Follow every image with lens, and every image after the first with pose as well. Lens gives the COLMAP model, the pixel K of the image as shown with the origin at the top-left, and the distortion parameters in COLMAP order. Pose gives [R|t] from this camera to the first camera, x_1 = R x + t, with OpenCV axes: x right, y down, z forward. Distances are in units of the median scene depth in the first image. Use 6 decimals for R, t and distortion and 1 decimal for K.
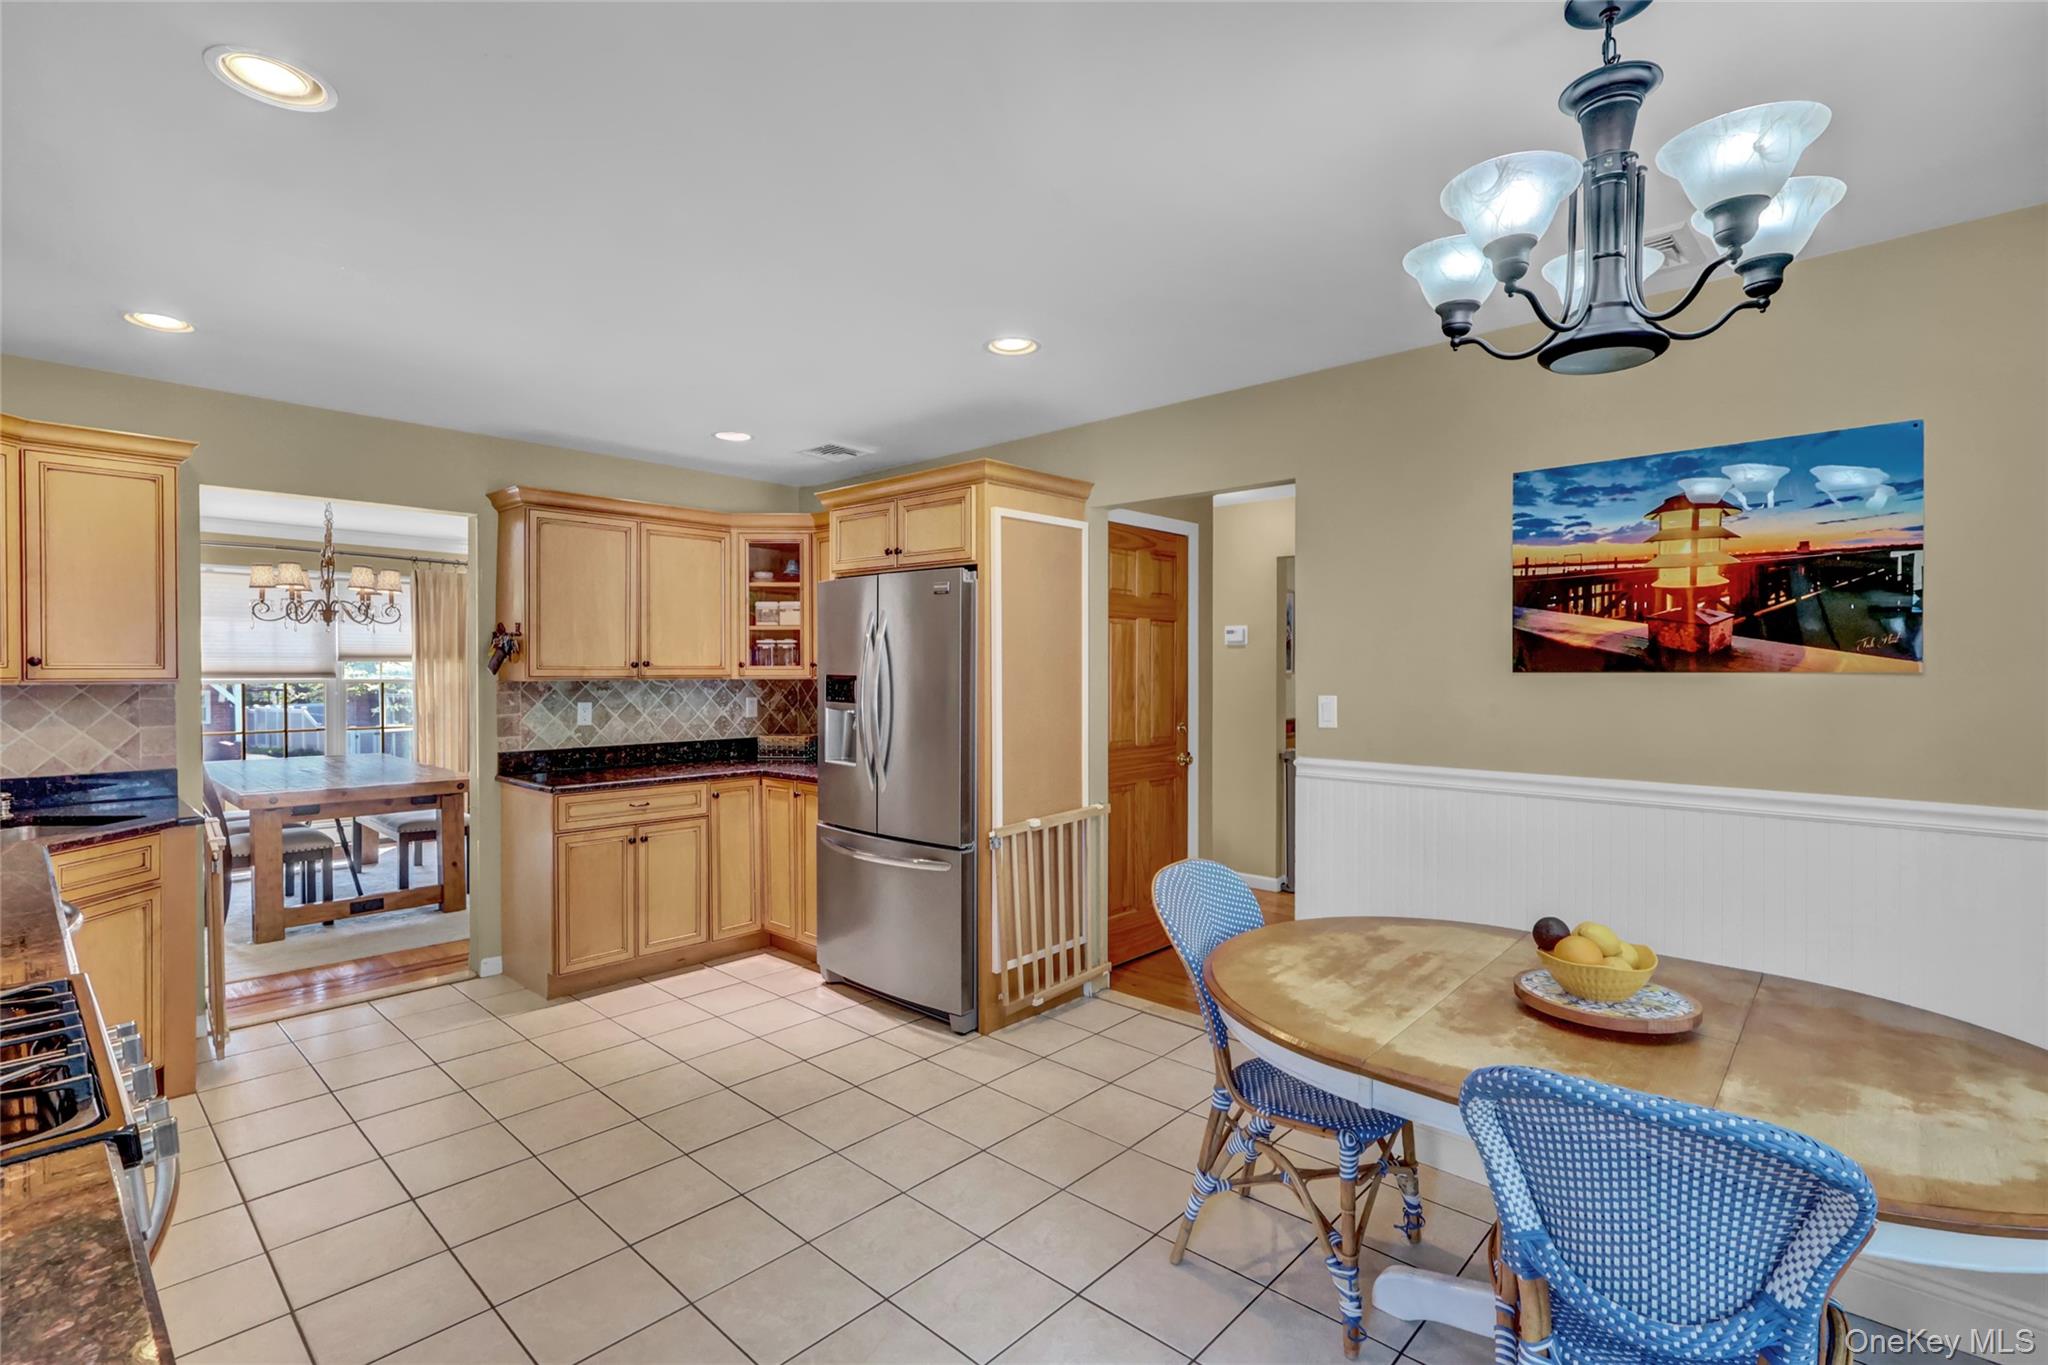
lens RADIAL K [[951.2, 0, 1026.1], [0, 951.2, 680.2], [0, 0, 1]] dist [0.001070, -0.000096]
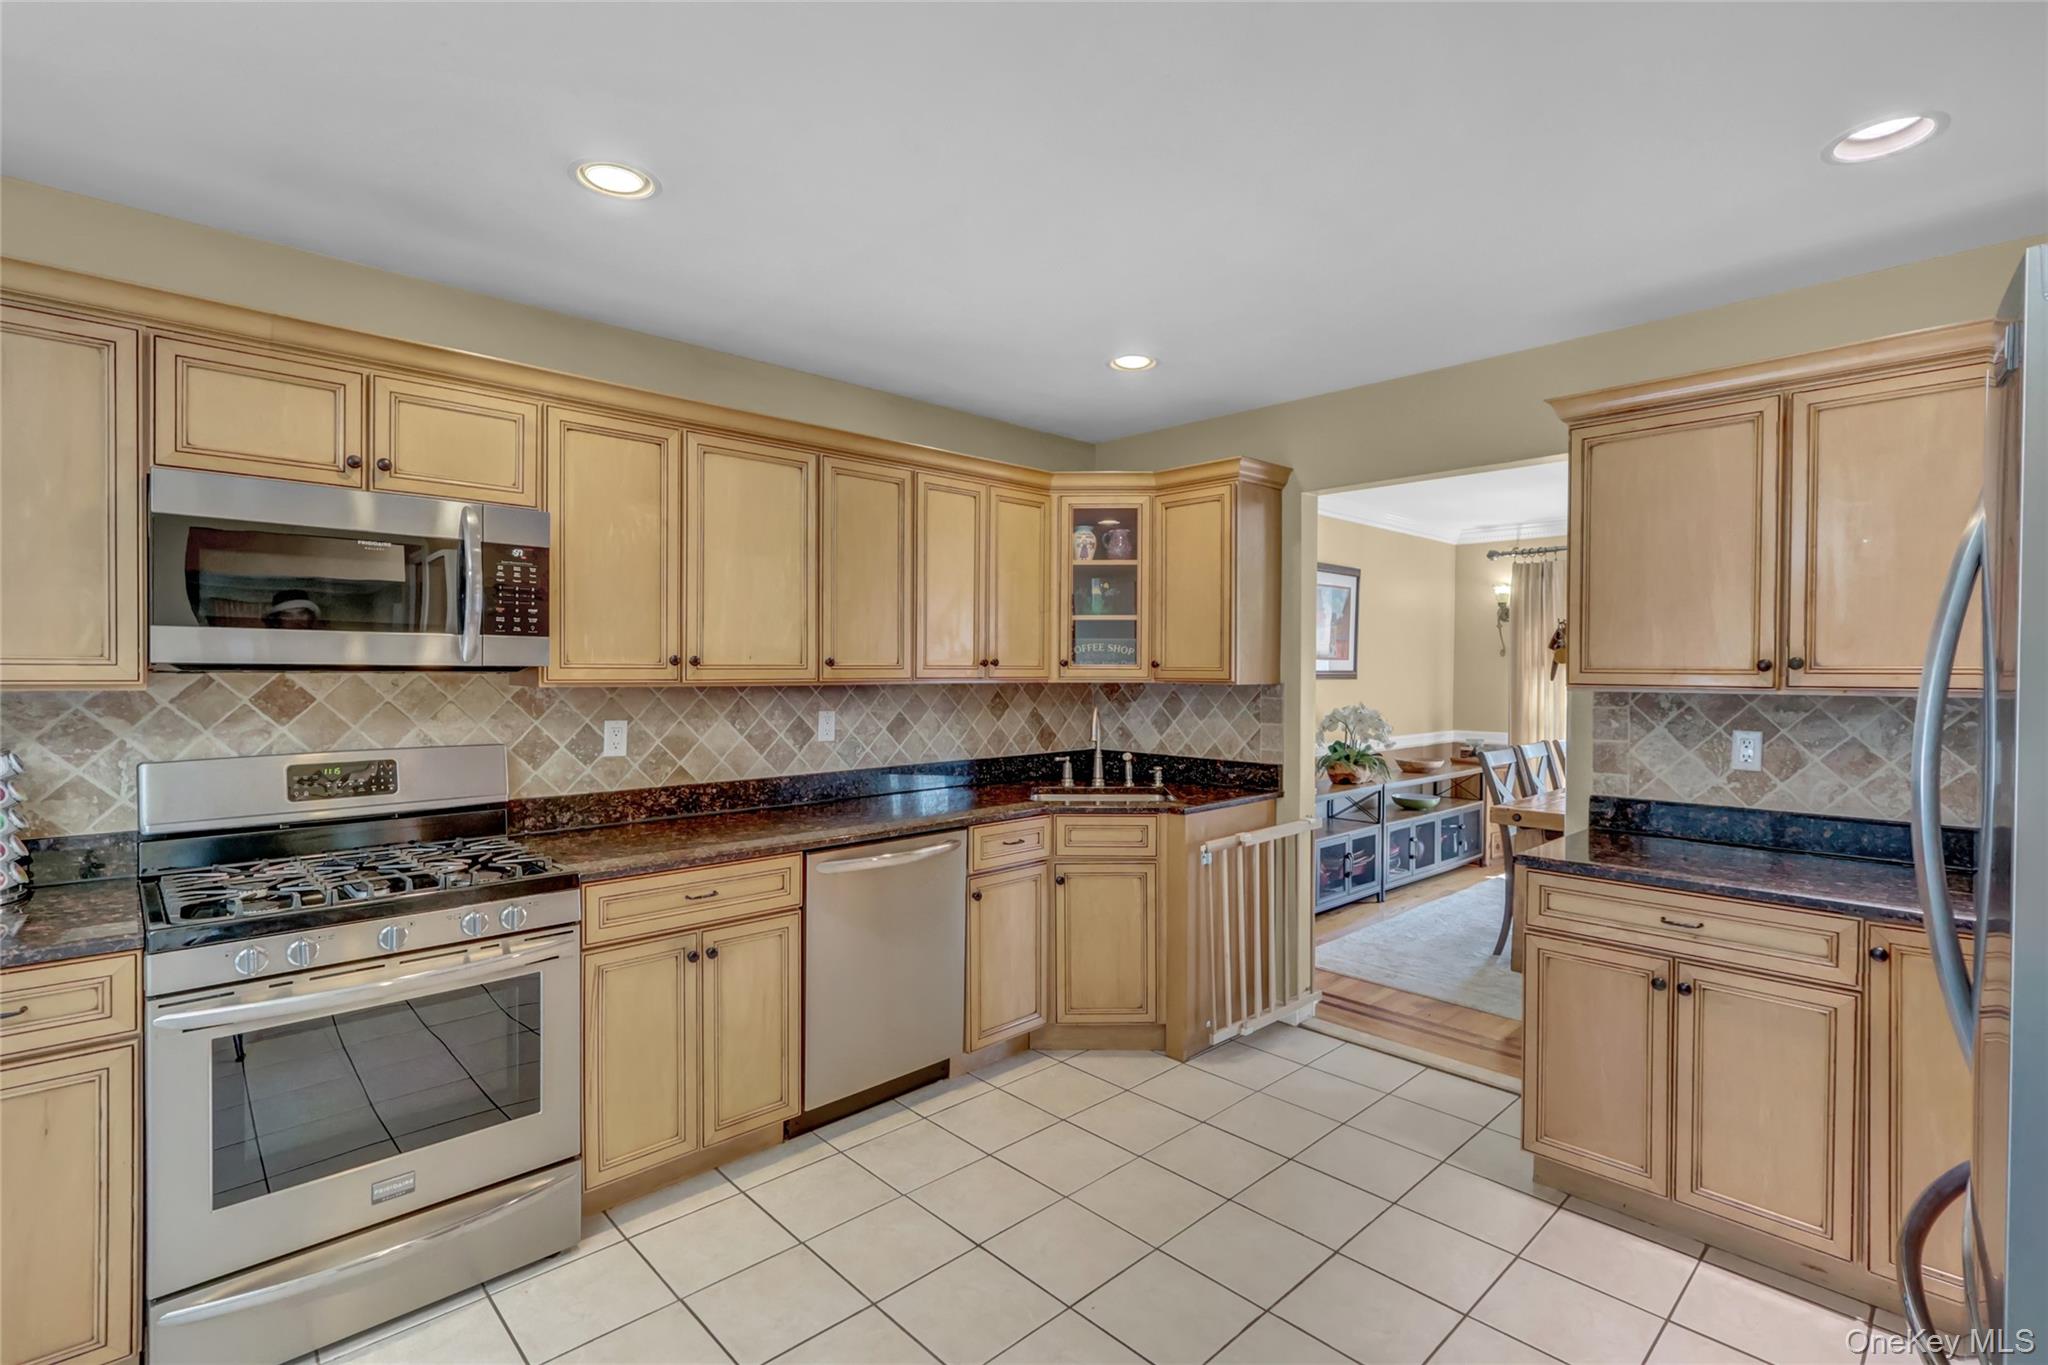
lens RADIAL K [[951.8, 0, 1023.2], [0, 951.8, 678.6], [0, 0, 1]] dist [0.001025, 0.000151]
pose [[-0.067548, 0.007771, -0.997686, 0.152028], [-0.017768, 0.999802, 0.008990, -0.006228], [0.997558, 0.018334, -0.067396, 0.629437]]
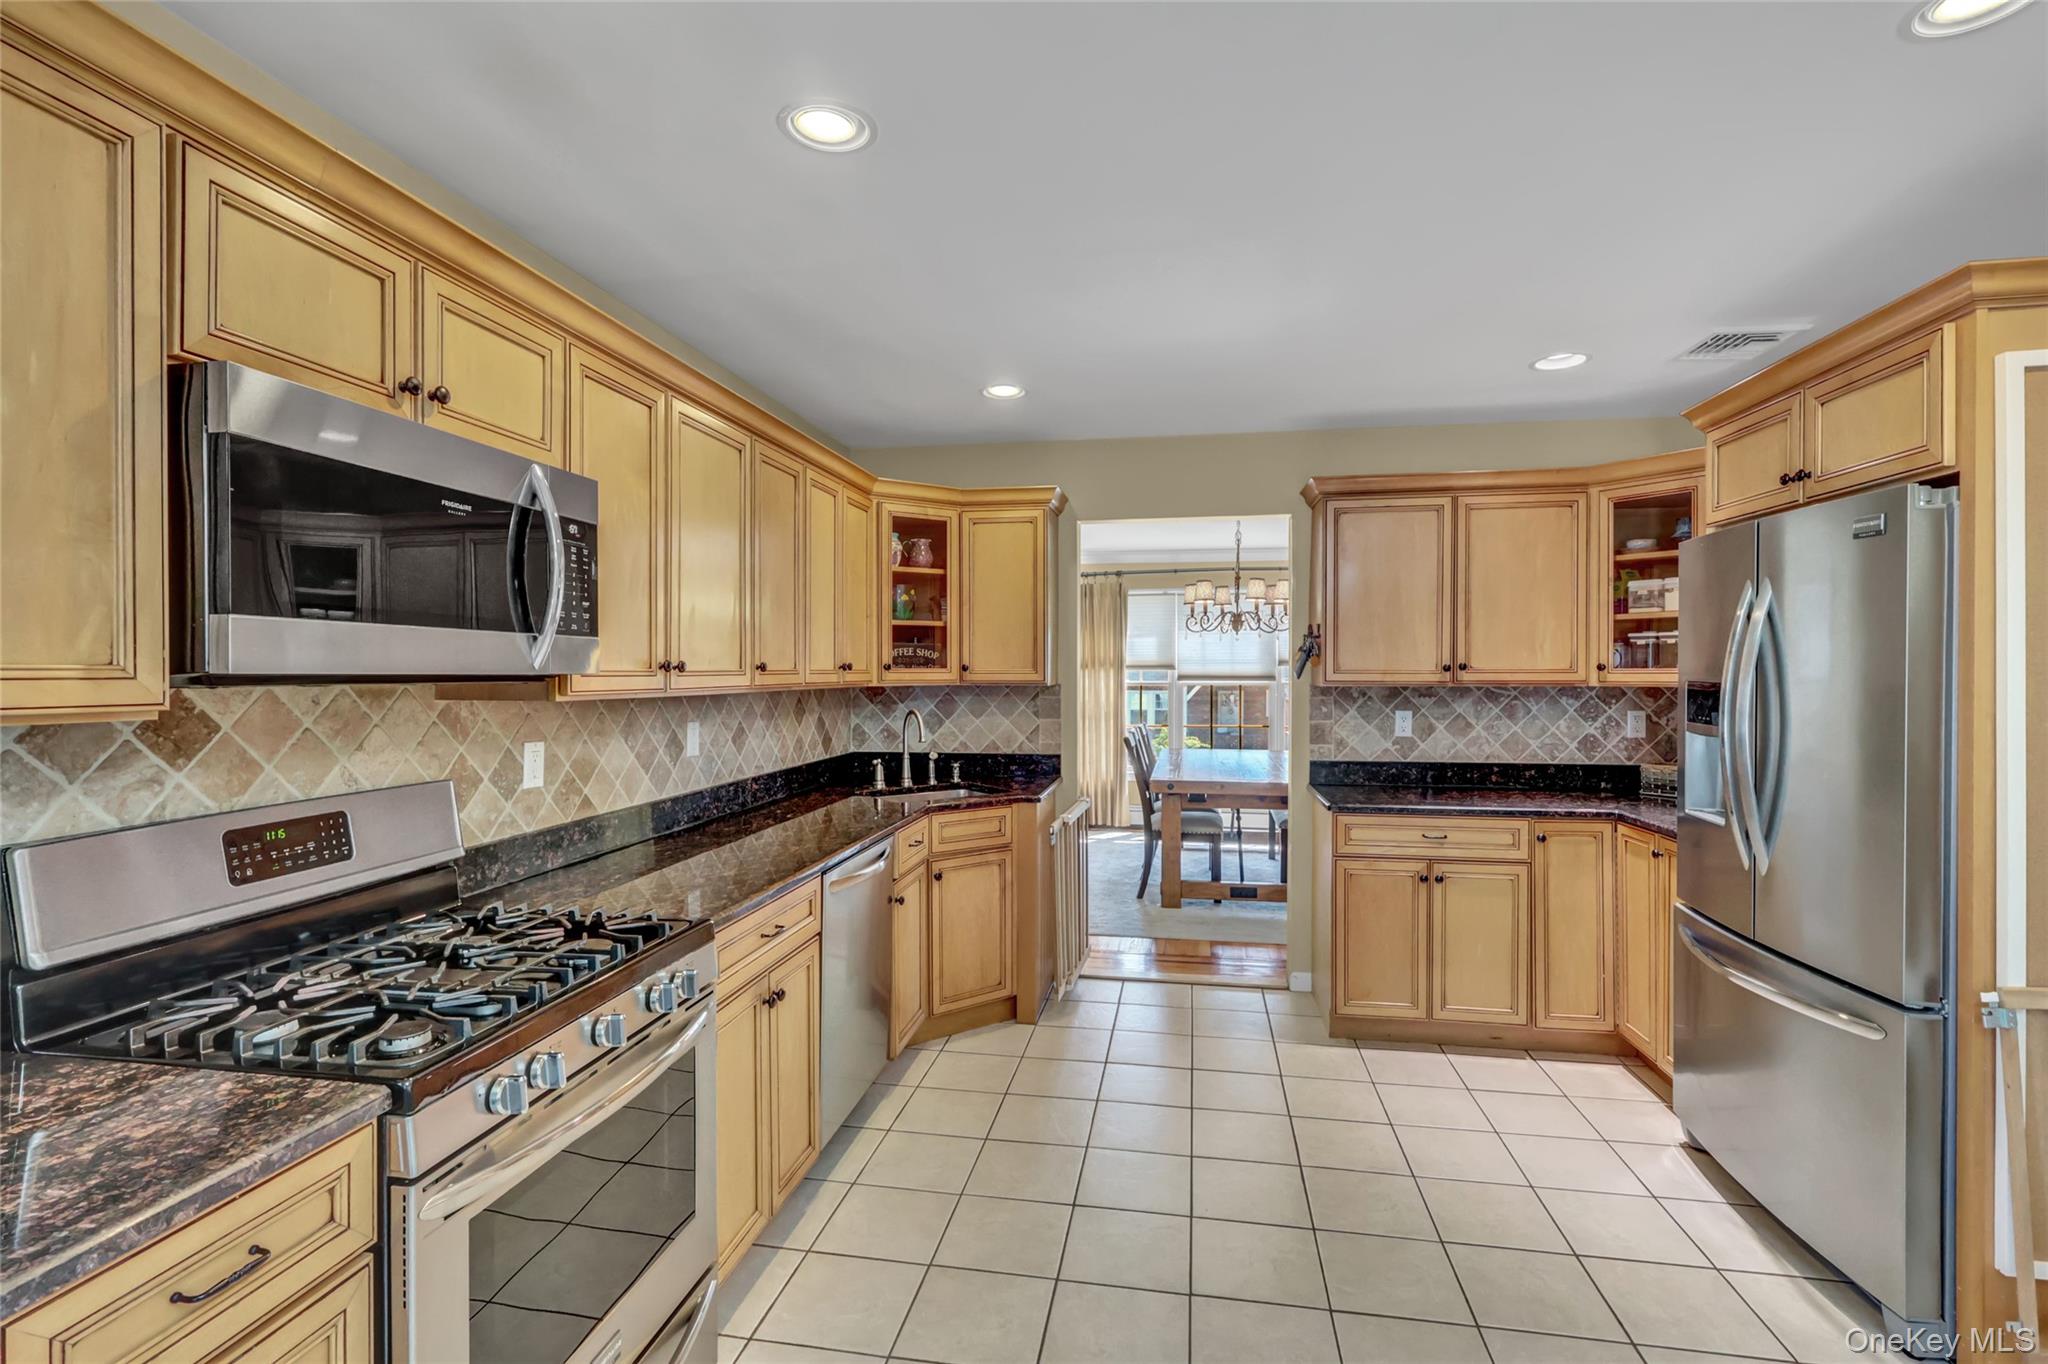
lens RADIAL K [[951.2, 0, 1026.1], [0, 951.2, 679.7], [0, 0, 1]] dist [0.001070, -0.000096]
pose [[0.541033, 0.005096, -0.840986, 0.093581], [-0.008926, 0.999960, 0.000316, -0.002823], [0.840954, 0.007336, 0.541056, 0.238824]]
